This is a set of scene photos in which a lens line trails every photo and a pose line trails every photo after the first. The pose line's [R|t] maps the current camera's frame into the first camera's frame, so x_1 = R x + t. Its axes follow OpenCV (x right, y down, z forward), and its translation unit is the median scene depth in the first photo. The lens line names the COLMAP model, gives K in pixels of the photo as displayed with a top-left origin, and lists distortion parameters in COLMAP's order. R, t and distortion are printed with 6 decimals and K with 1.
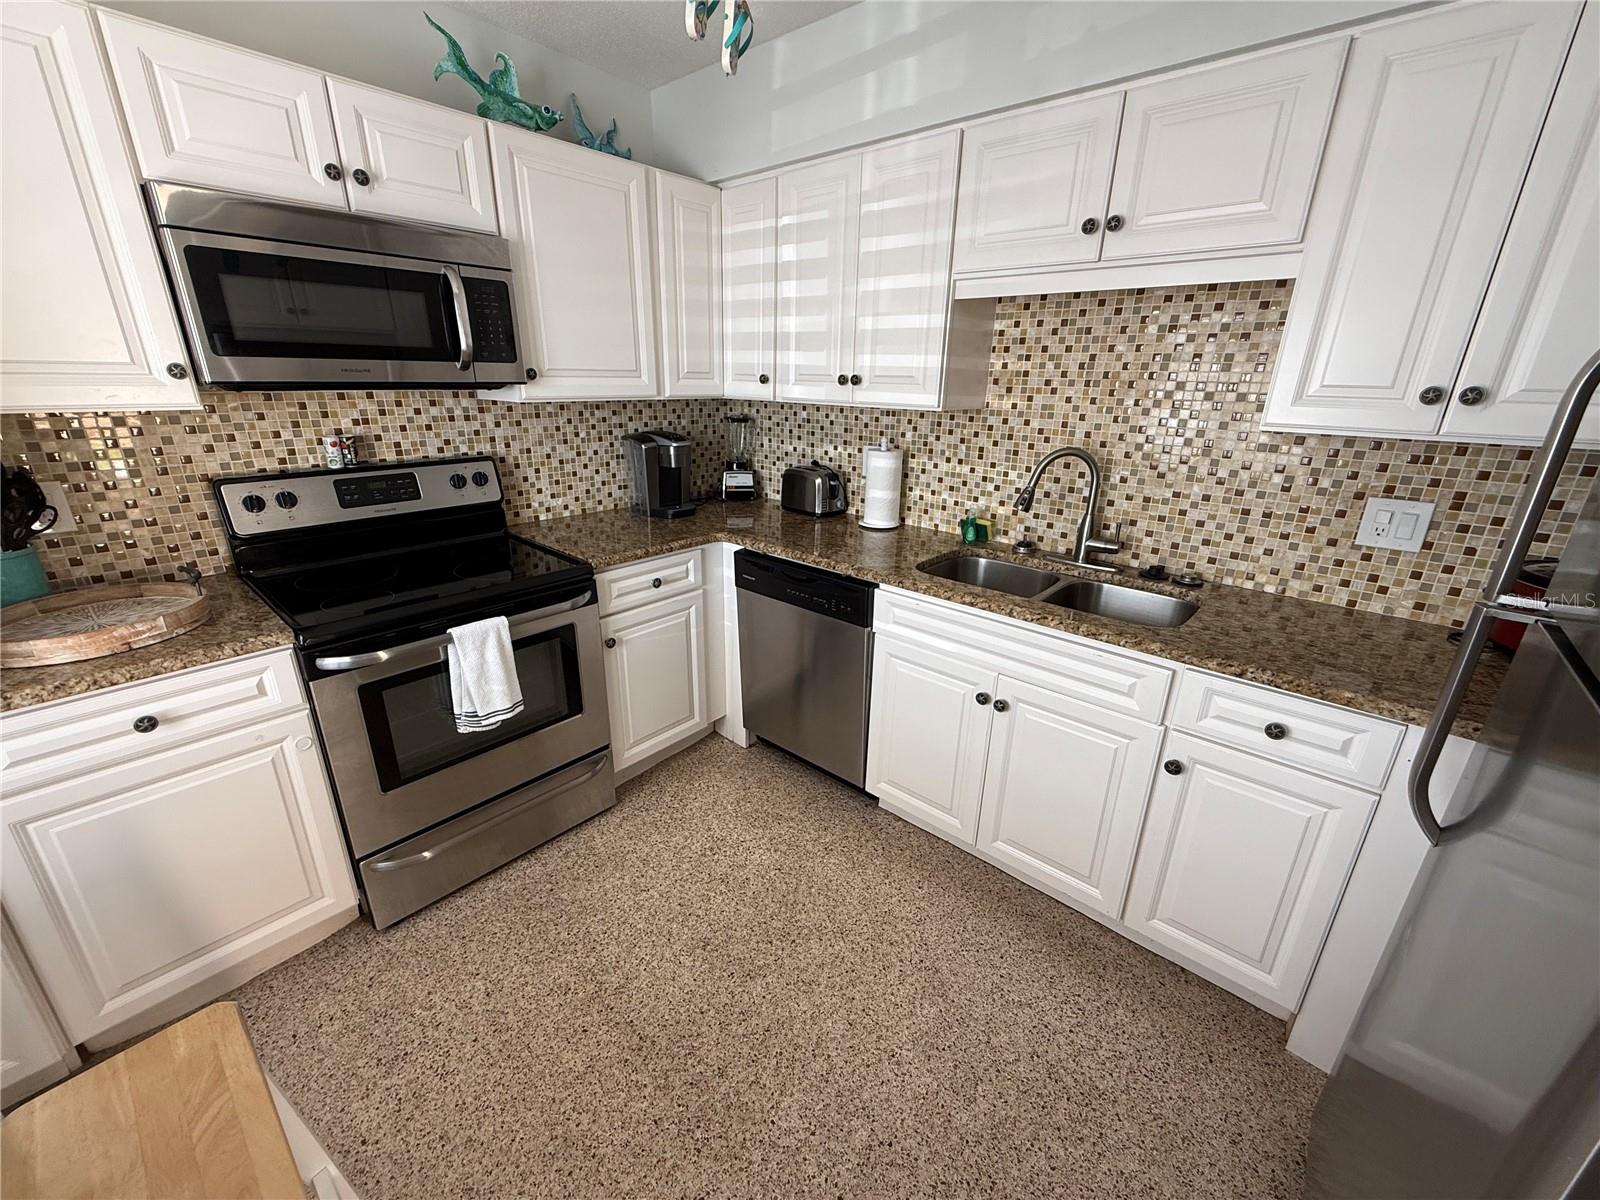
lens RADIAL K [[636.2, 0, 797.0], [0, 636.2, 600.8], [0, 0, 1]] dist [0.001378, -0.000894]
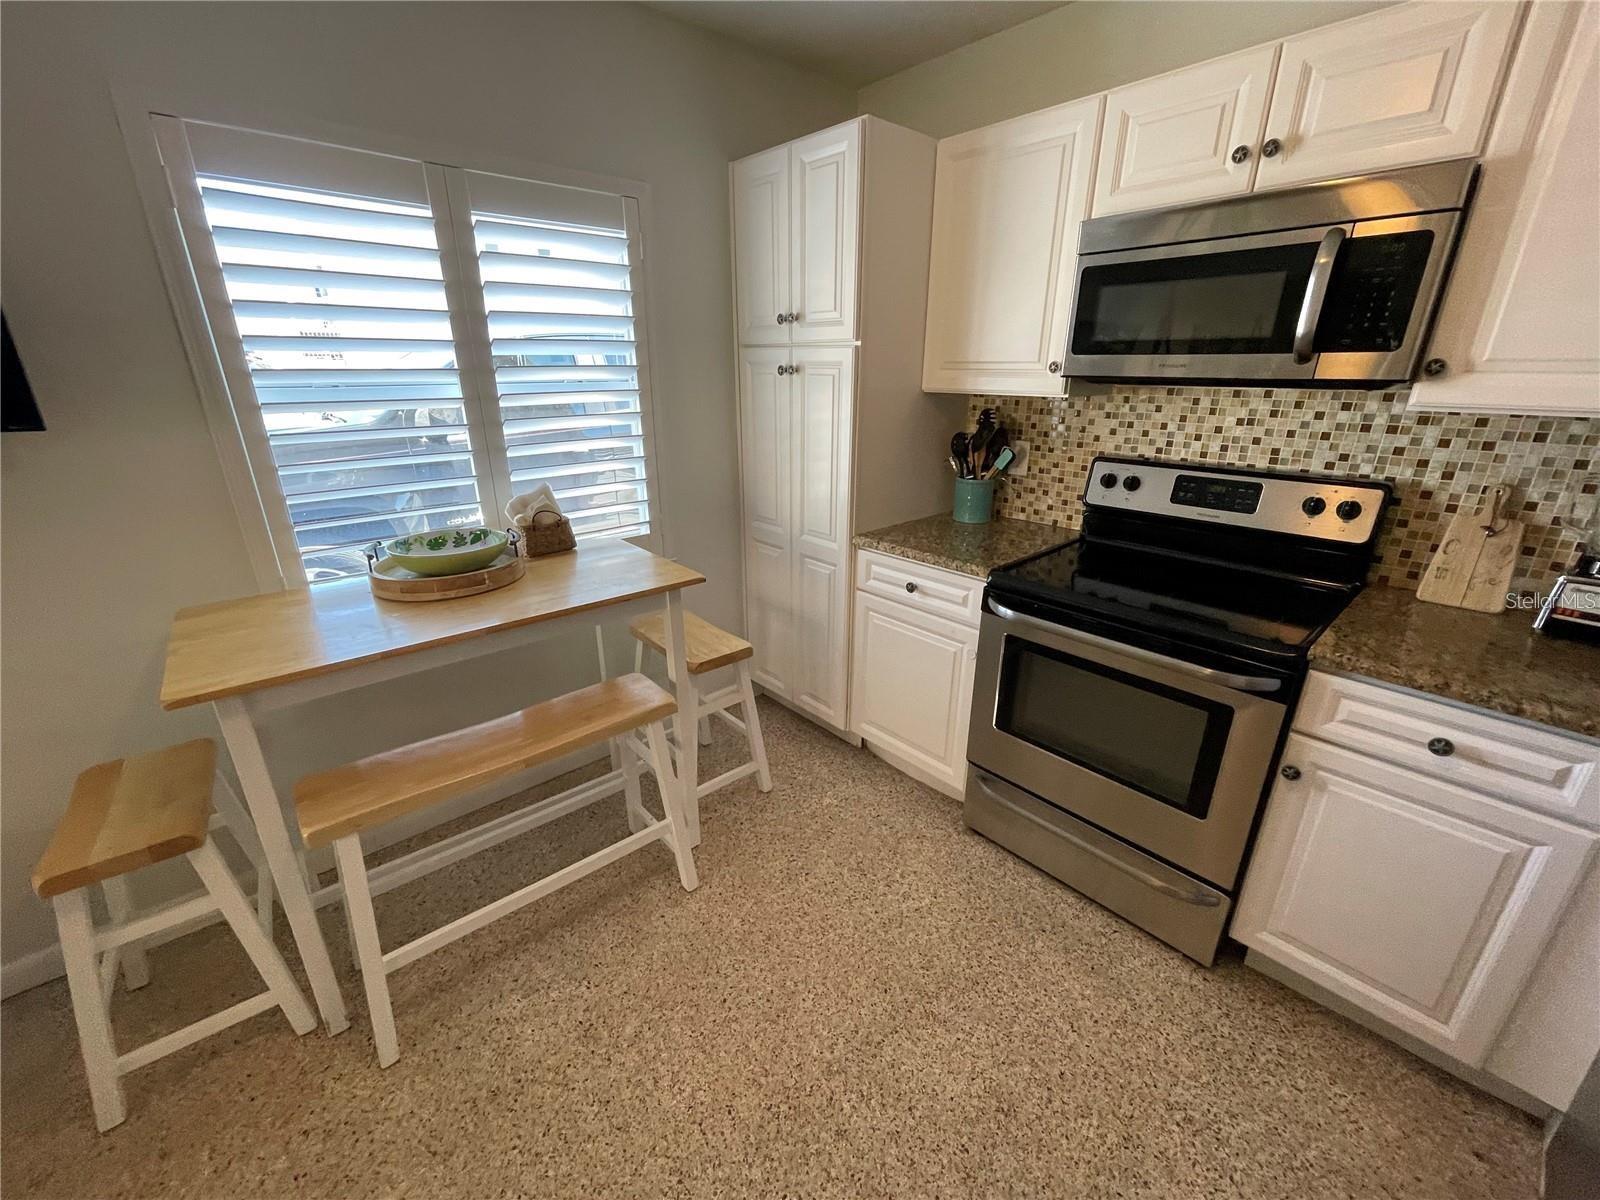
lens RADIAL K [[642.4, 0, 797.7], [0, 642.4, 603.6], [0, 0, 1]] dist [0.000069, -0.001208]
pose [[-0.113138, 0.331317, -0.936712, 0.366534], [-0.335743, 0.874561, 0.349886, -0.163204], [0.935134, 0.354080, 0.012291, 0.488916]]
